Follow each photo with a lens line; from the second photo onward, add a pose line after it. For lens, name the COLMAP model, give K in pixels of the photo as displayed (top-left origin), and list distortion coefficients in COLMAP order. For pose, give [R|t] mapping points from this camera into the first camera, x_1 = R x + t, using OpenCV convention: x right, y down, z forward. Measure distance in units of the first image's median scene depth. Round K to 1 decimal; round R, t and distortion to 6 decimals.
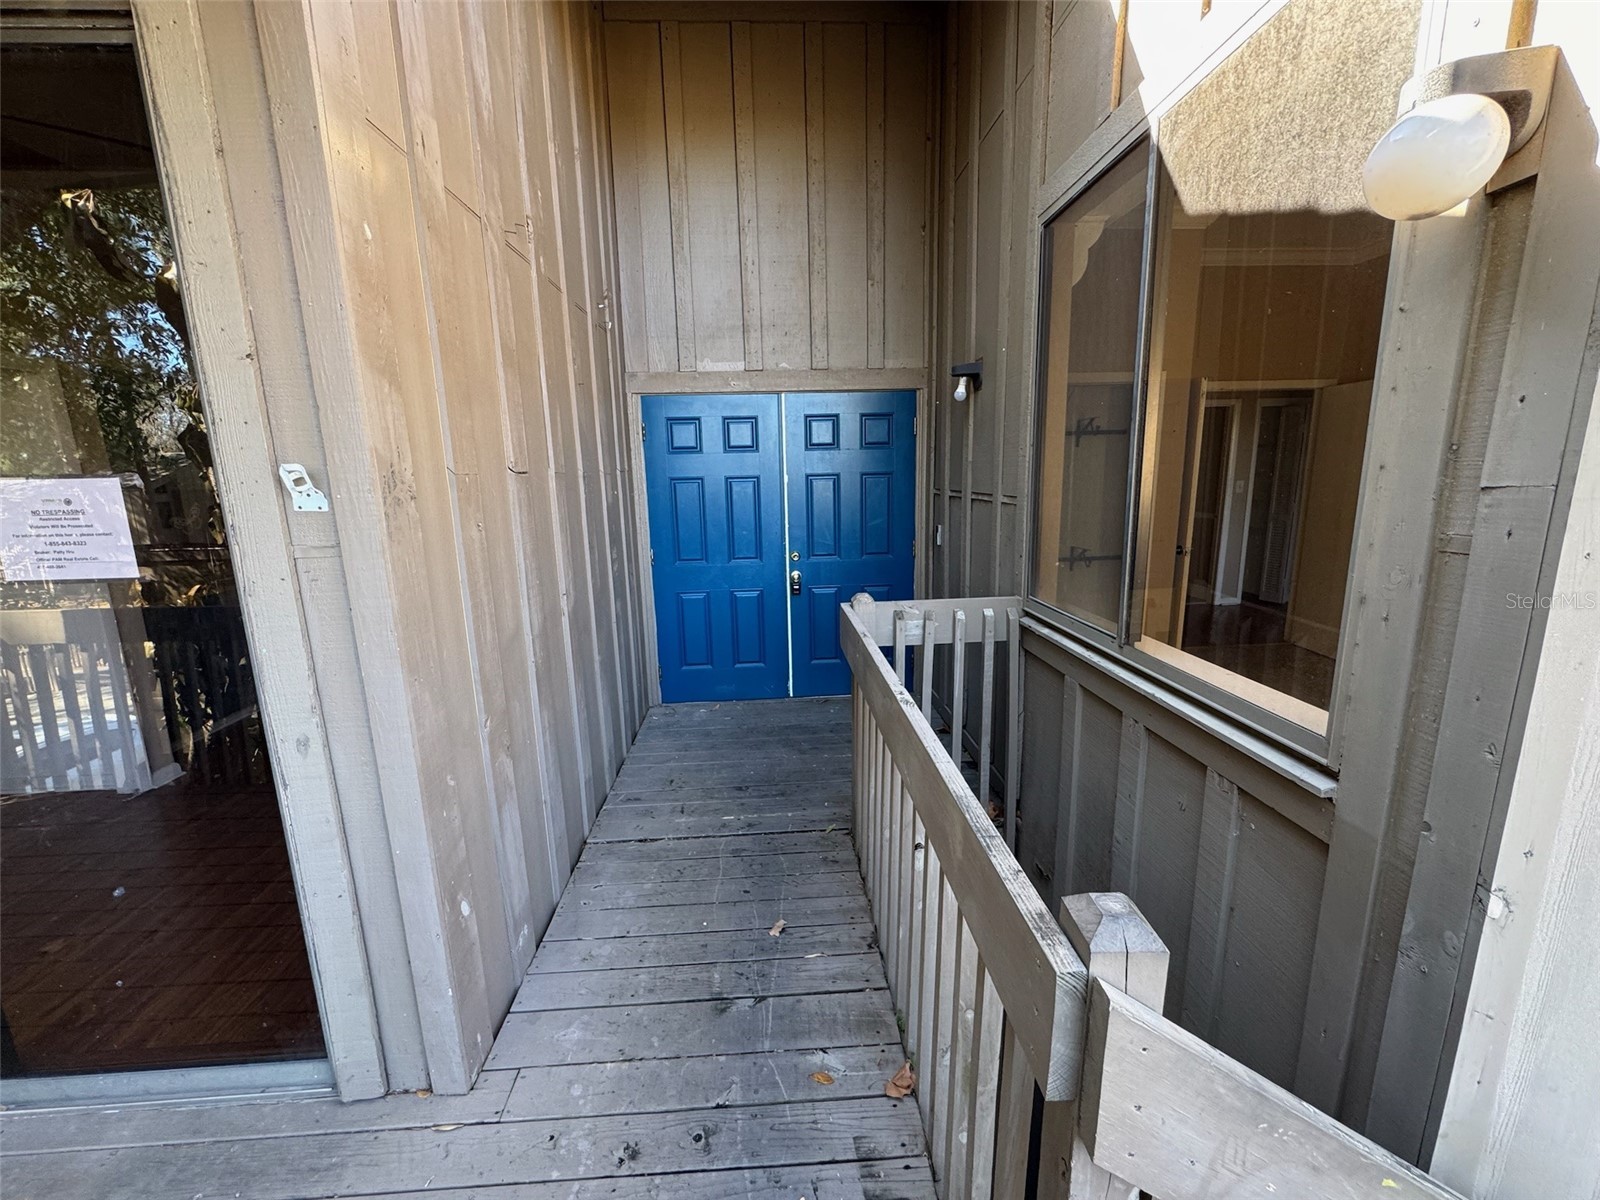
lens RADIAL K [[641.6, 0, 799.2], [0, 641.6, 598.2], [0, 0, 1]] dist [-0.001584, 0.000210]
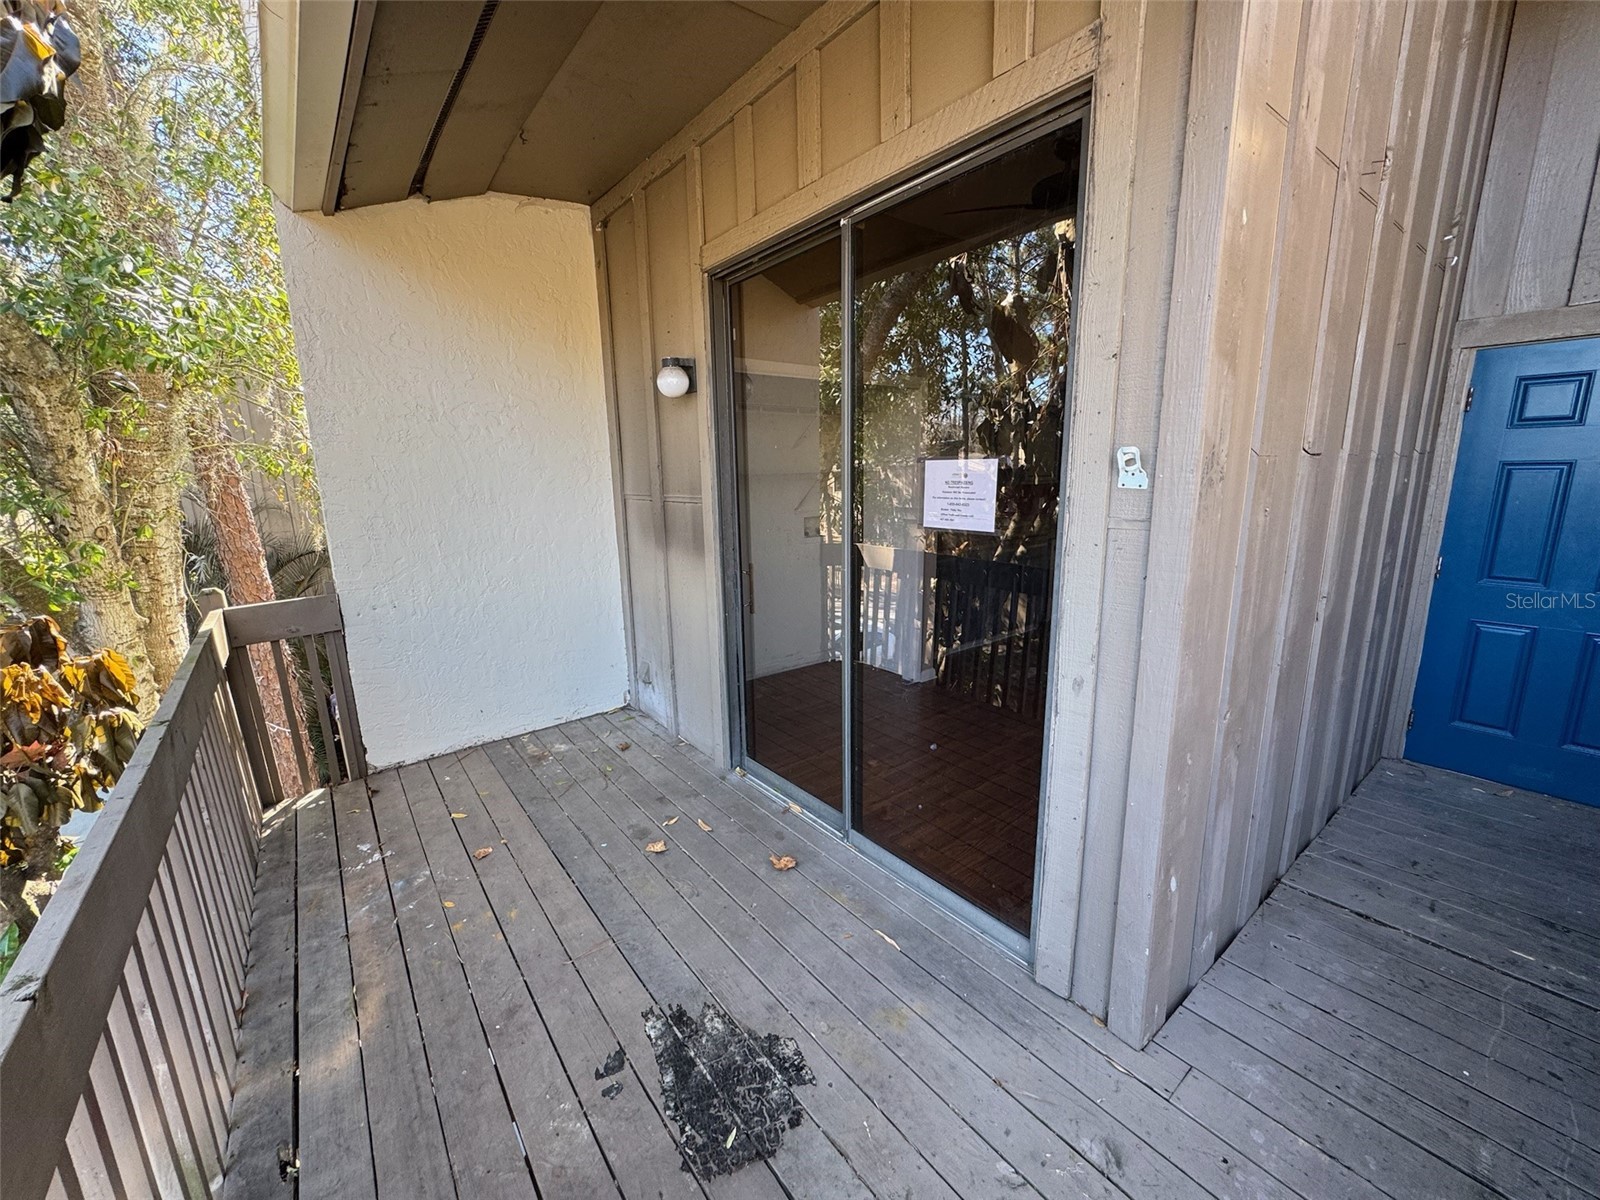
lens RADIAL K [[641.6, 0, 799.2], [0, 641.6, 598.2], [0, 0, 1]] dist [-0.001584, 0.000210]
pose [[0.570580, 0.175375, -0.802298, -0.101117], [-0.155778, 0.982309, 0.103937, 0.019930], [0.806332, 0.065676, 0.587806, -0.089561]]
